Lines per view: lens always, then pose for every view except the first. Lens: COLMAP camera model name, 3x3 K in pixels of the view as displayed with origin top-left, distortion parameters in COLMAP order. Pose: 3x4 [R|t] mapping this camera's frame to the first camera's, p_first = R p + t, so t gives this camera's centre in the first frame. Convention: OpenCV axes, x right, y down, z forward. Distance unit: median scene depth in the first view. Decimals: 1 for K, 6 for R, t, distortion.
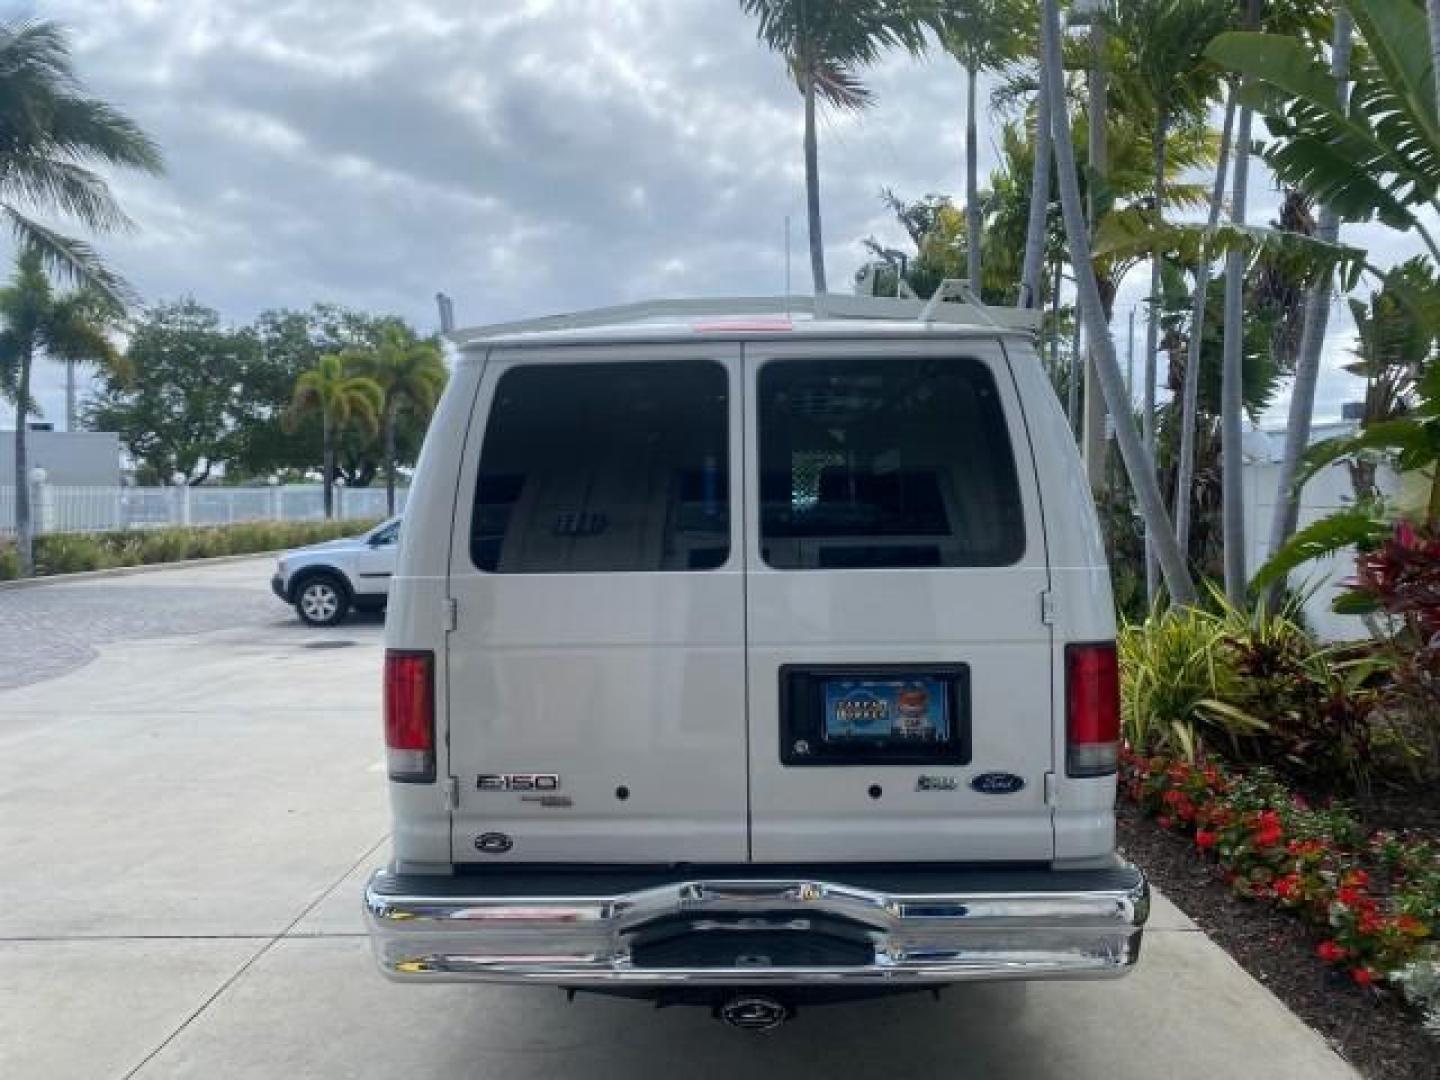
lens RADIAL K [[1091.9, 0, 720.0], [0, 1091.9, 540.0], [0, 0, 1]] dist [0.009957, -0.001740]
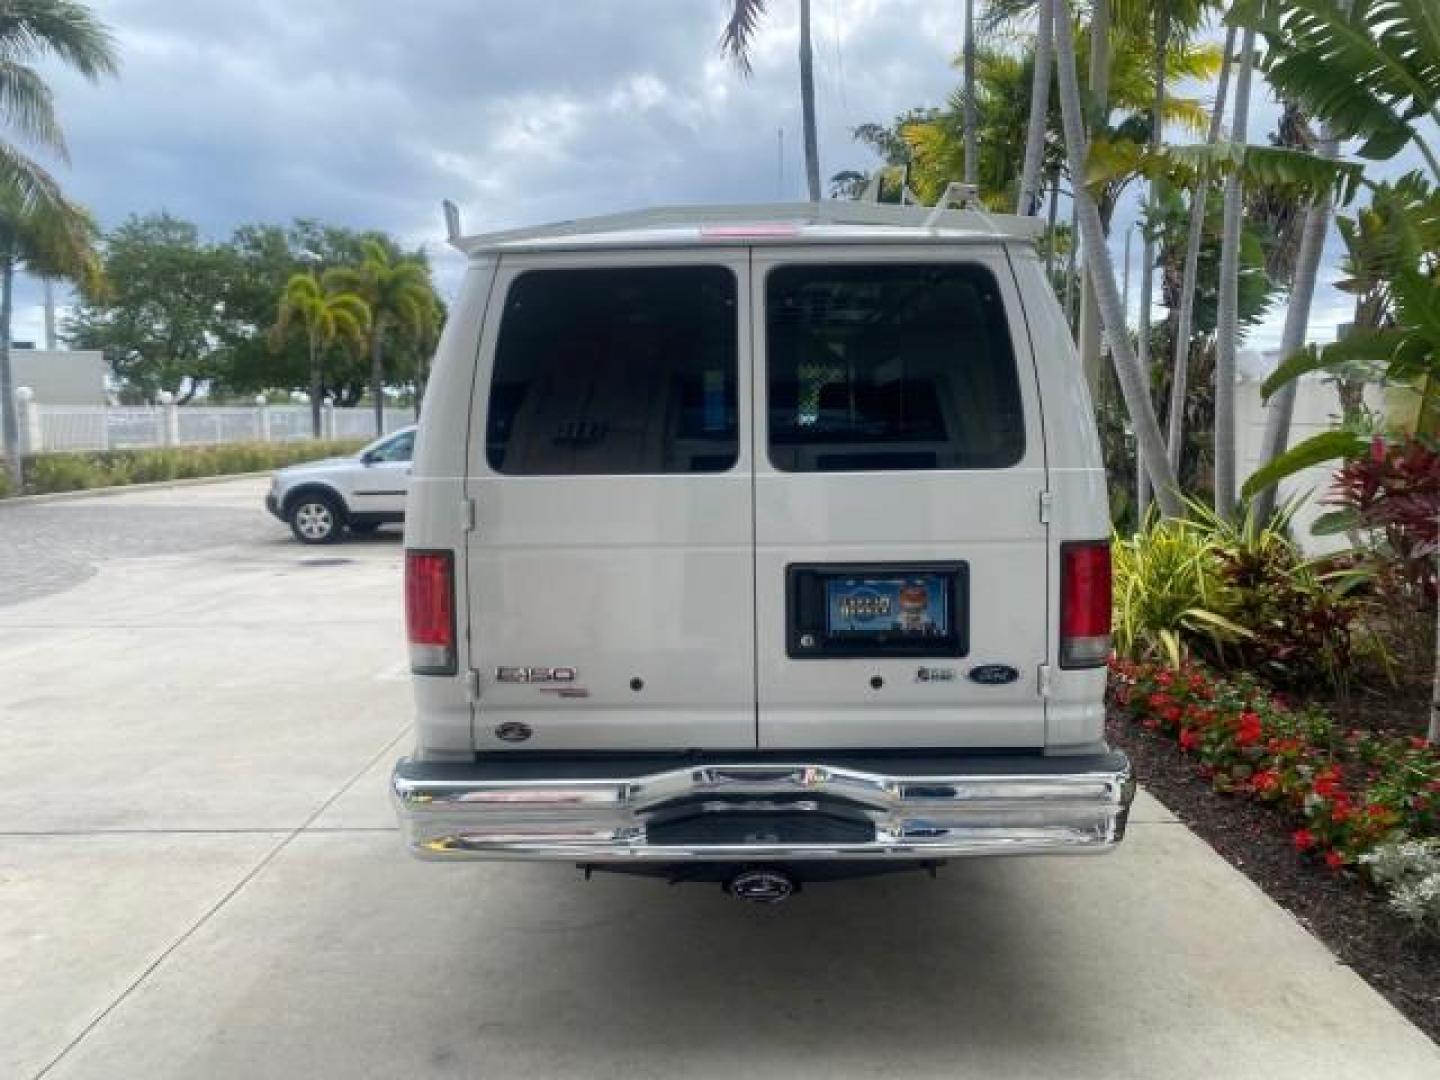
lens RADIAL K [[1093.9, 0, 718.3], [0, 1093.9, 536.8], [0, 0, 1]] dist [0.014507, -0.006188]
pose [[0.999970, 0.000028, 0.007732, -0.008790], [-0.000553, 0.997689, 0.067950, 0.008866], [-0.007712, -0.067952, 0.997659, -0.018127]]
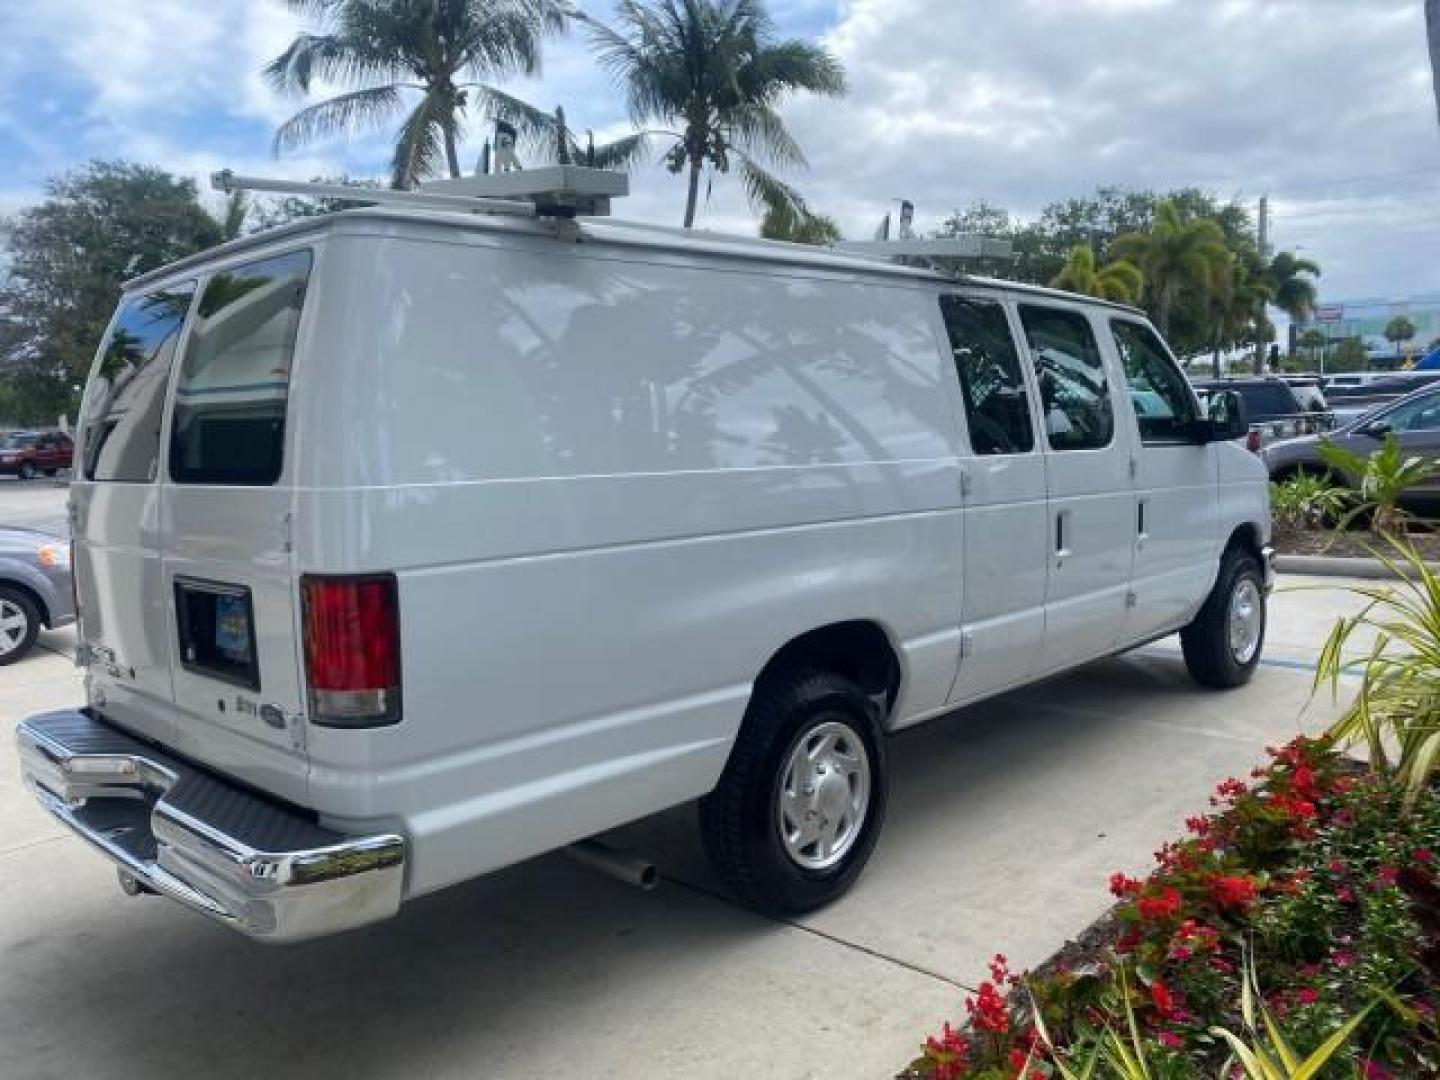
lens RADIAL K [[1093.9, 0, 718.3], [0, 1093.9, 536.8], [0, 0, 1]] dist [0.014507, -0.006188]
pose [[0.737038, 0.062650, -0.672941, 0.499423], [0.002296, 0.995457, 0.095190, -0.008611], [0.675848, -0.071703, 0.733545, 0.248353]]
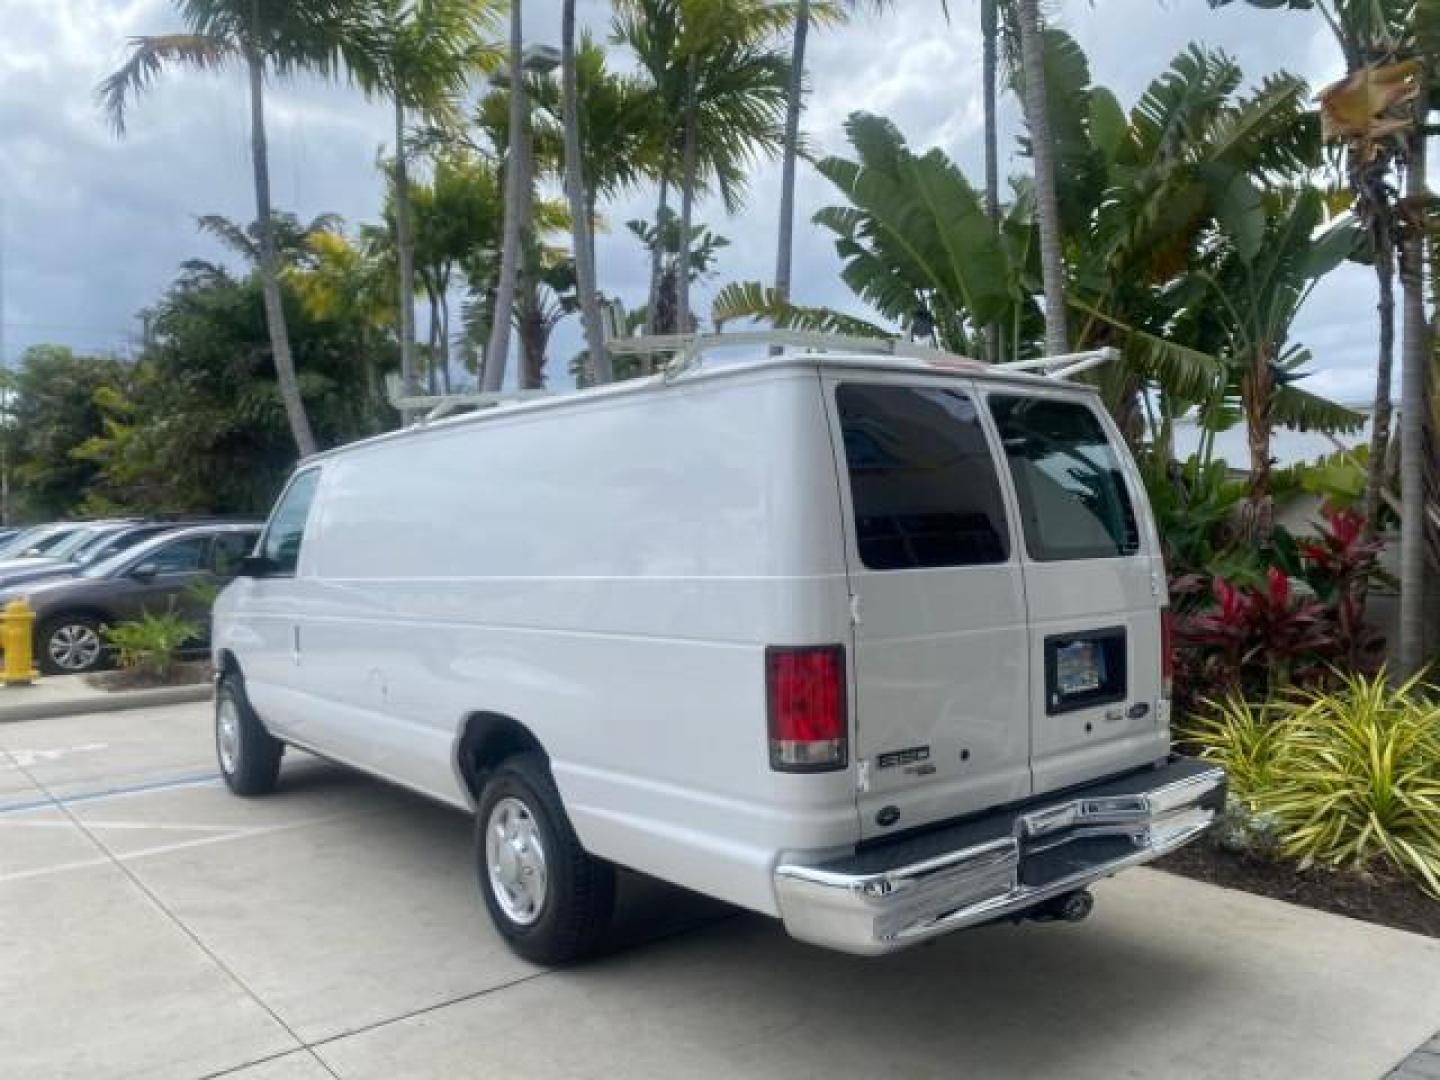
lens RADIAL K [[1093.9, 0, 718.3], [0, 1093.9, 536.8], [0, 0, 1]] dist [0.014507, -0.006188]
pose [[0.774779, -0.007940, 0.632183, -0.491100], [0.028152, 0.999363, -0.021950, 0.007503], [-0.631605, 0.034804, 0.774508, 0.116257]]
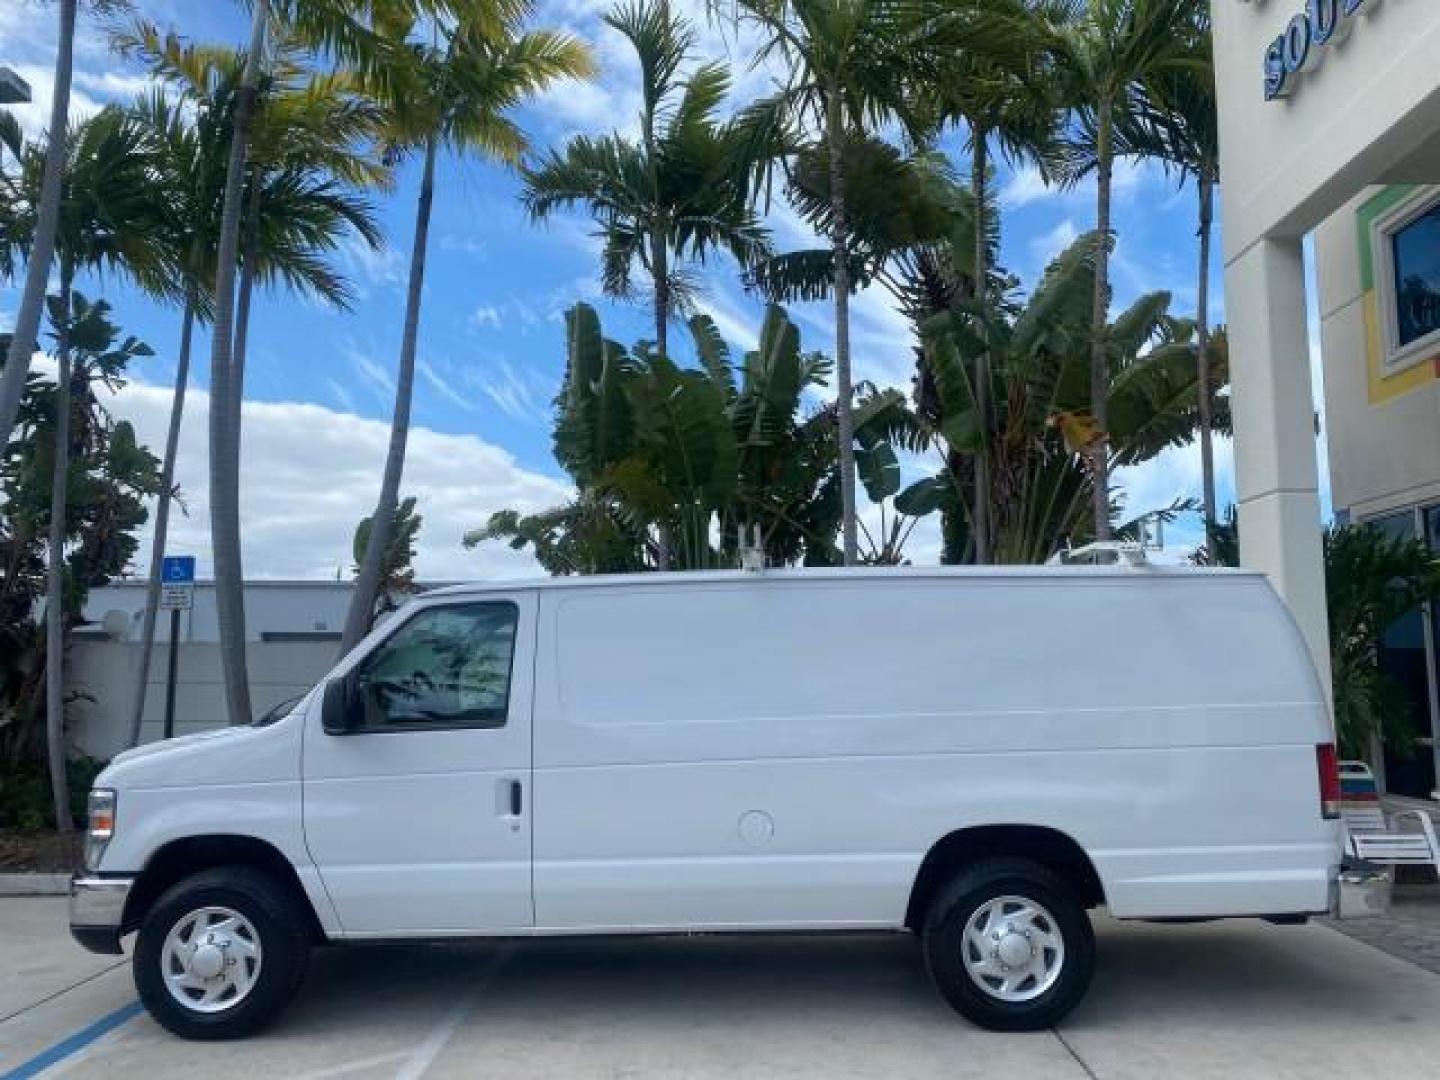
lens RADIAL K [[1093.9, 0, 718.3], [0, 1093.9, 536.8], [0, 0, 1]] dist [0.014507, -0.006188]
pose [[-0.006411, 0.138133, 0.990393, -1.033245], [0.037555, 0.989748, -0.137799, -0.013704], [-0.999274, 0.036311, -0.011533, 0.974386]]
